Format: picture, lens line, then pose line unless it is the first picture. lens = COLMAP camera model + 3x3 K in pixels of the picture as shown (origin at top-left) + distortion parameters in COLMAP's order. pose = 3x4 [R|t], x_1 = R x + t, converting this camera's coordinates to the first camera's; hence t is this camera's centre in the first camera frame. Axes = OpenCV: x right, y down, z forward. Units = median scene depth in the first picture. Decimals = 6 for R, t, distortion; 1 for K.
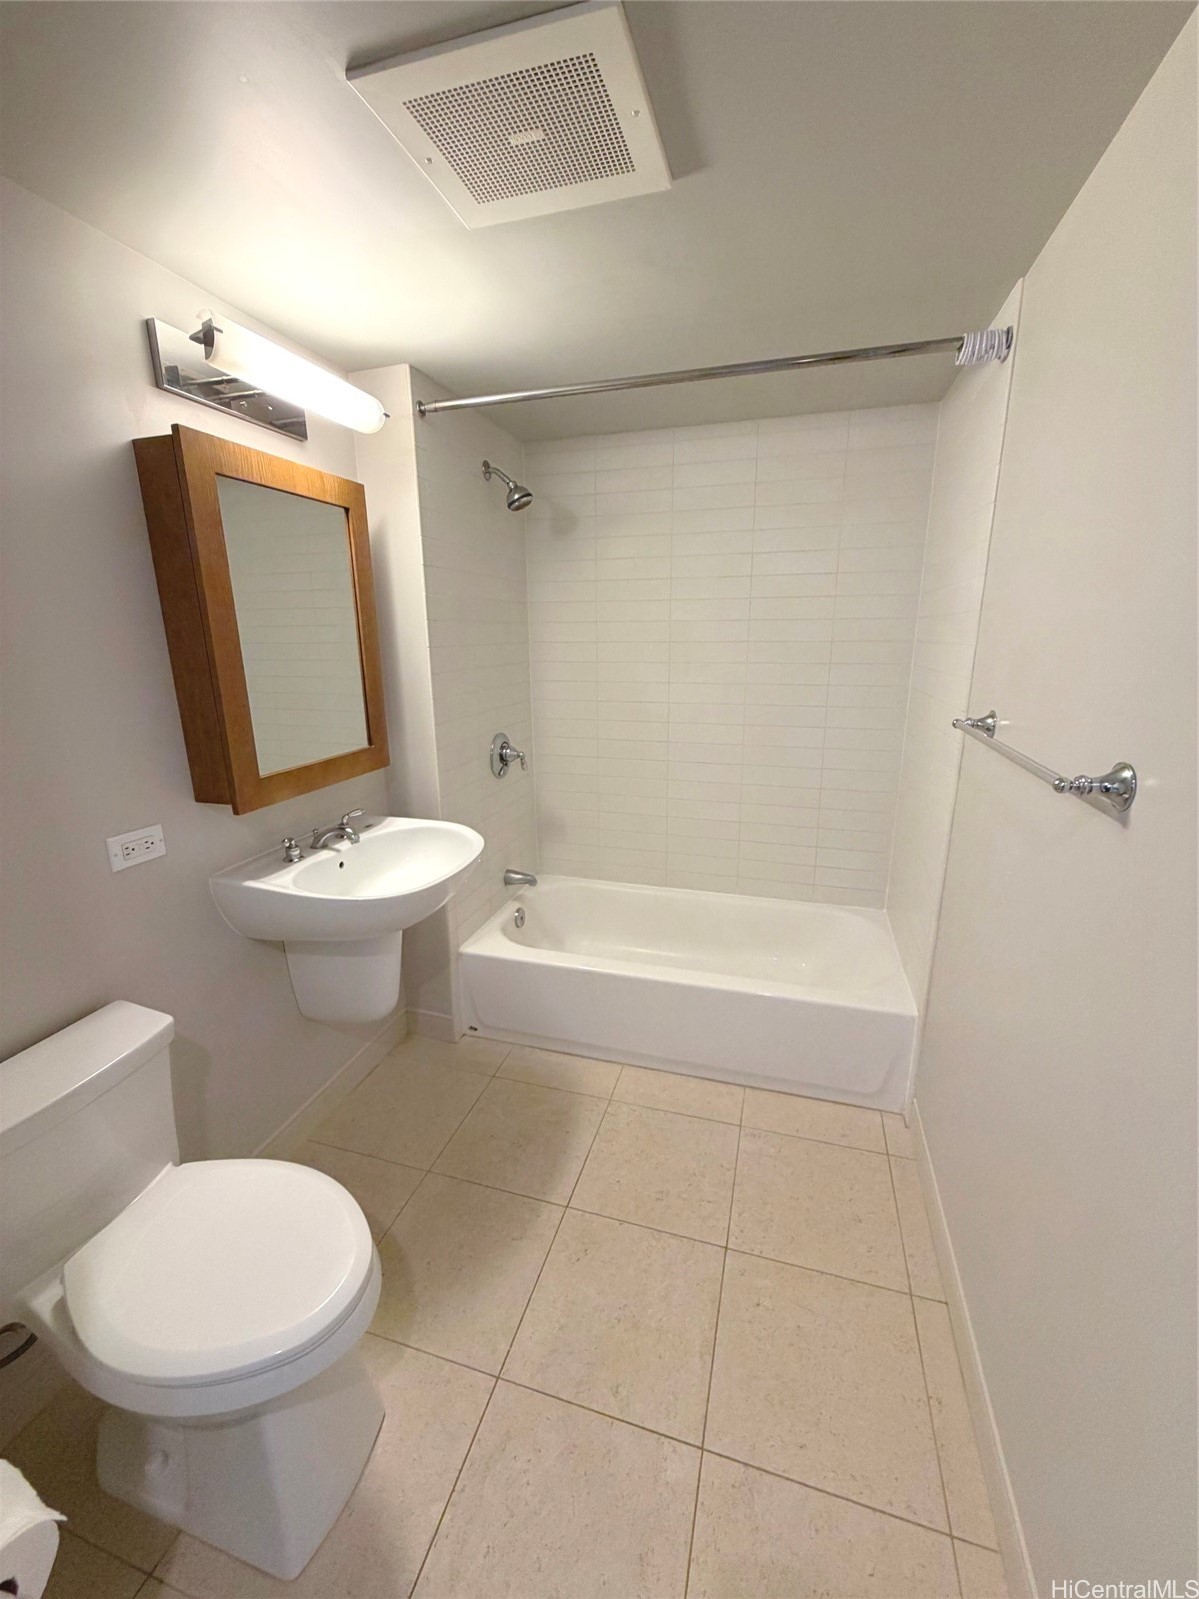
lens RADIAL K [[636.6, 0, 599.7], [0, 636.6, 798.4], [0, 0, 1]] dist [0.001208, -0.000492]
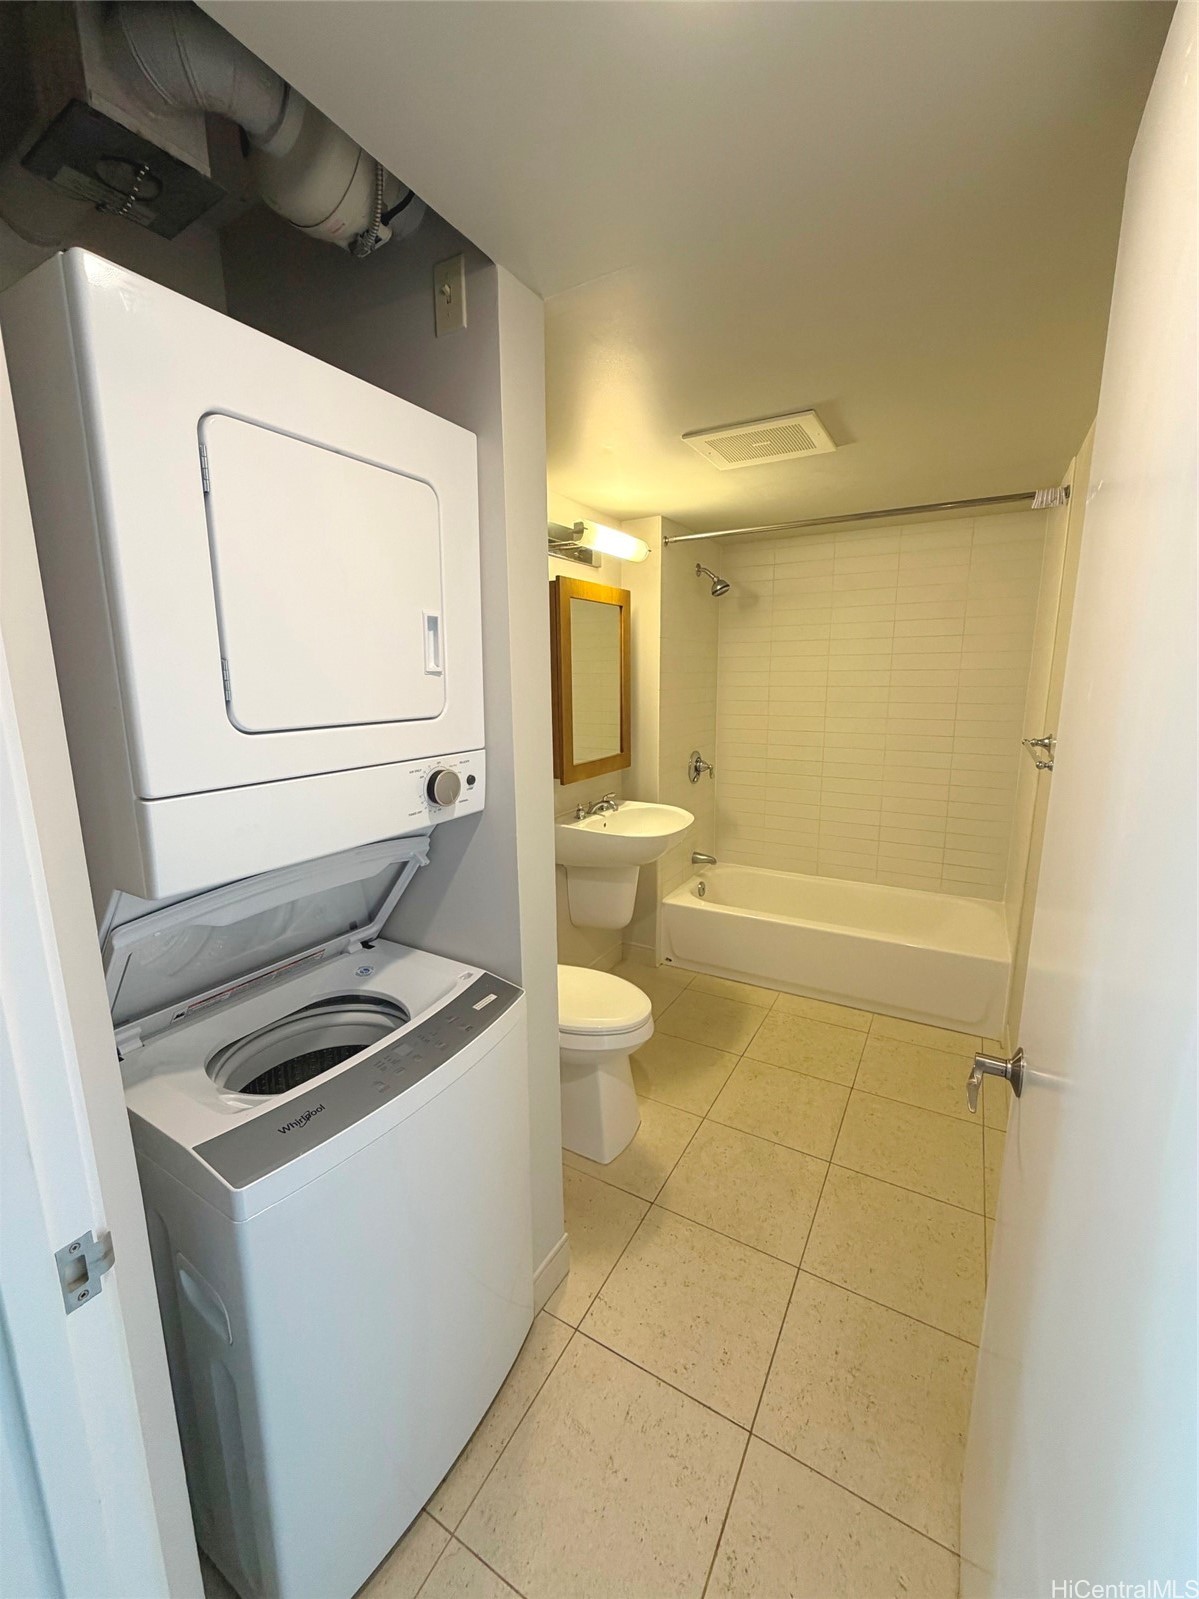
lens RADIAL K [[636.6, 0, 603.6], [0, 636.6, 795.1], [0, 0, 1]] dist [0.001208, -0.000492]
pose [[0.974290, 0.040981, -0.221540, -0.054506], [-0.055440, 0.996691, -0.059445, 0.115333], [0.218370, 0.070199, 0.973338, -0.514983]]
